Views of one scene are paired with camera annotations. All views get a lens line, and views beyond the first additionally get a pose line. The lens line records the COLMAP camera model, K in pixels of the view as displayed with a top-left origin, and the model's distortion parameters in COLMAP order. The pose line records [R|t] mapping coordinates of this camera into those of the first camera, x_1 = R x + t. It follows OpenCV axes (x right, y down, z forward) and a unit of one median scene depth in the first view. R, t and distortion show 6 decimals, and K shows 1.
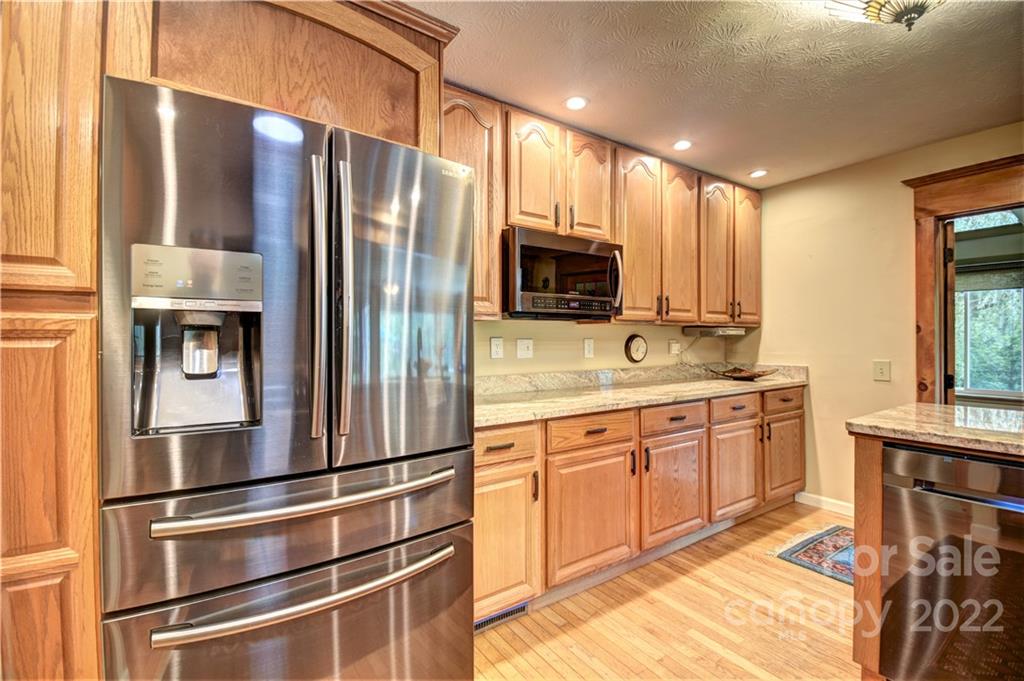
lens RADIAL K [[455.9, 0, 513.5], [0, 455.9, 339.8], [0, 0, 1]] dist [-0.000787, -0.001154]
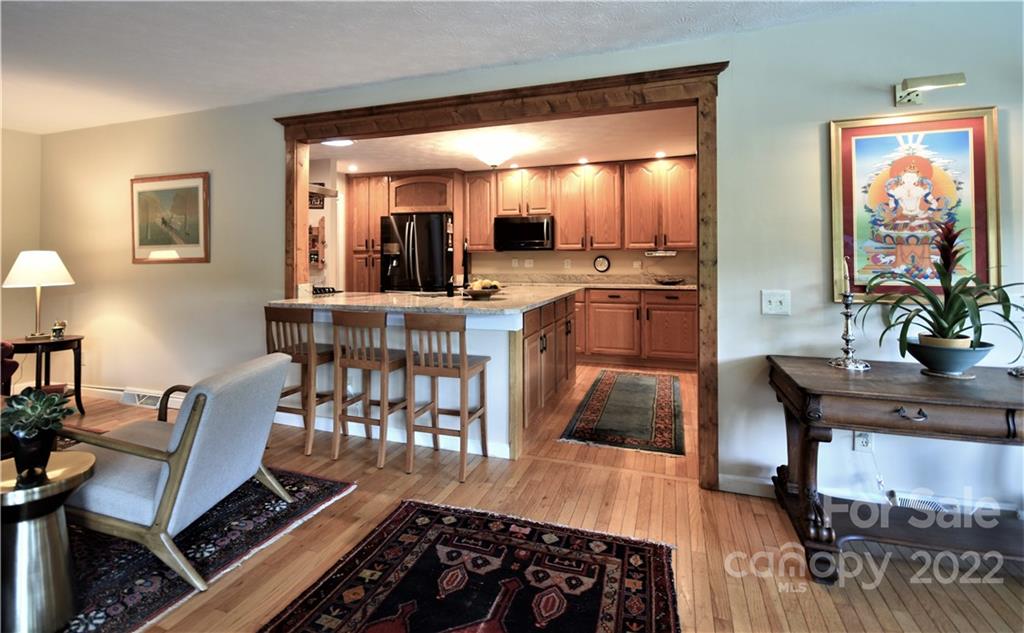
lens RADIAL K [[480.3, 0, 496.6], [0, 480.3, 253.5], [0, 0, 1]] dist [0.002854, 0.000799]
pose [[0.581703, -0.011738, -0.813317, 1.834059], [0.002579, 0.999917, -0.012587, 0.000598], [0.813397, 0.005224, 0.581685, -0.509607]]
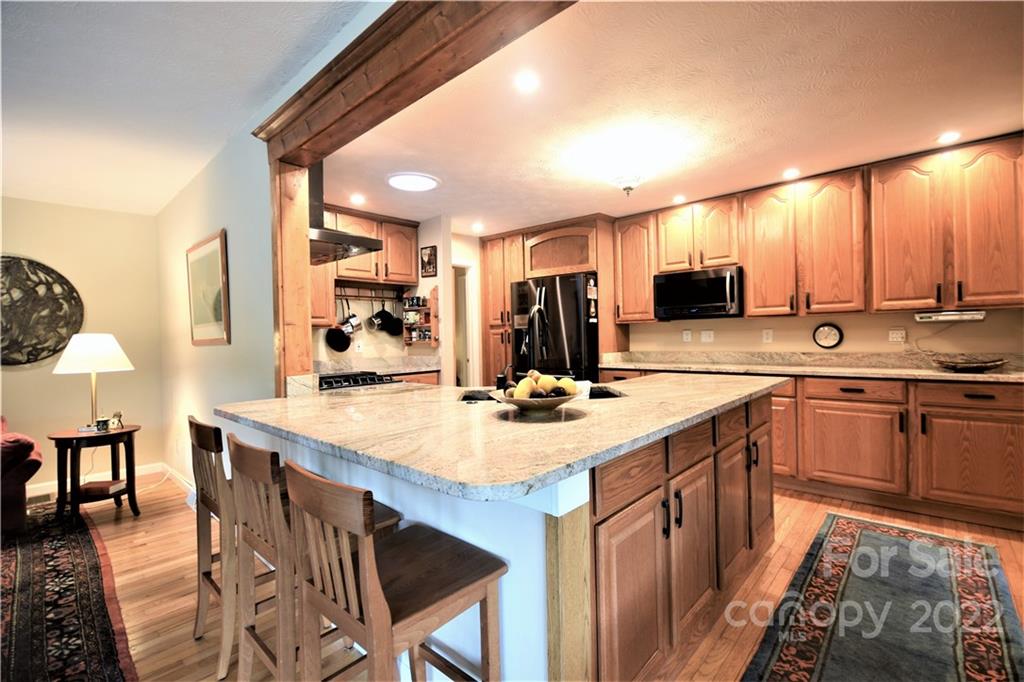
lens RADIAL K [[455.9, 0, 514.8], [0, 455.9, 339.2], [0, 0, 1]] dist [-0.000787, -0.001154]
pose [[0.226204, 0.004648, -0.974069, 1.419480], [0.021536, 0.999720, 0.009771, -0.001182], [0.973842, -0.023188, 0.226040, -0.034905]]
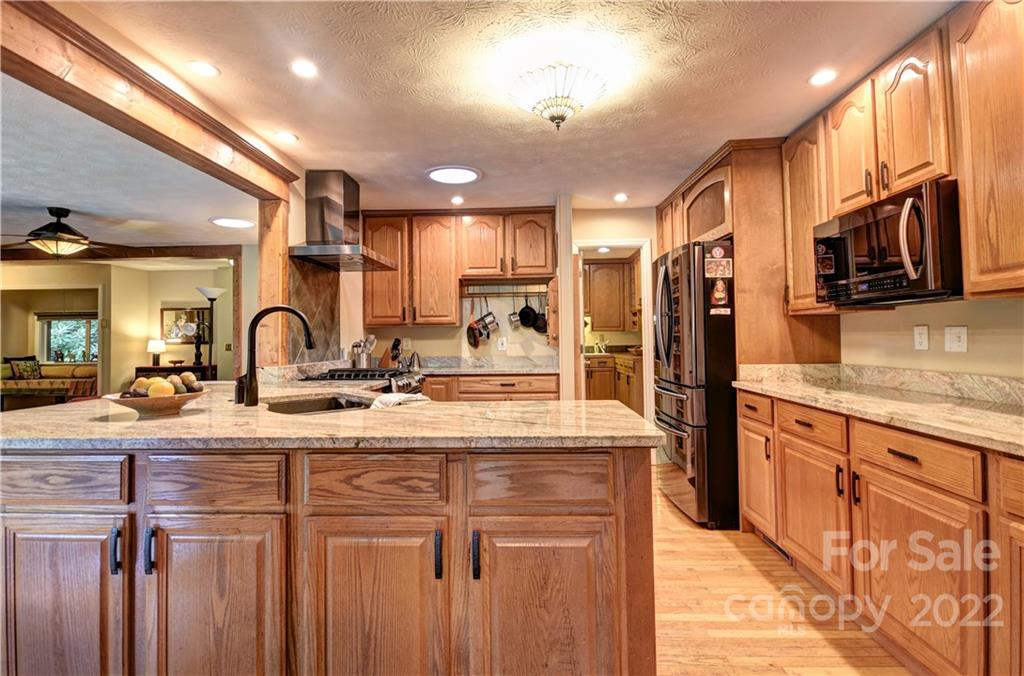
lens RADIAL K [[508.0, 0, 508.2], [0, 508.0, 321.9], [0, 0, 1]] dist [-0.000559, 0.000294]
pose [[-0.608696, -0.015102, -0.793260, 1.109817], [0.014270, 0.999449, -0.029977, 0.005158], [0.793276, -0.029567, -0.608145, 0.904867]]
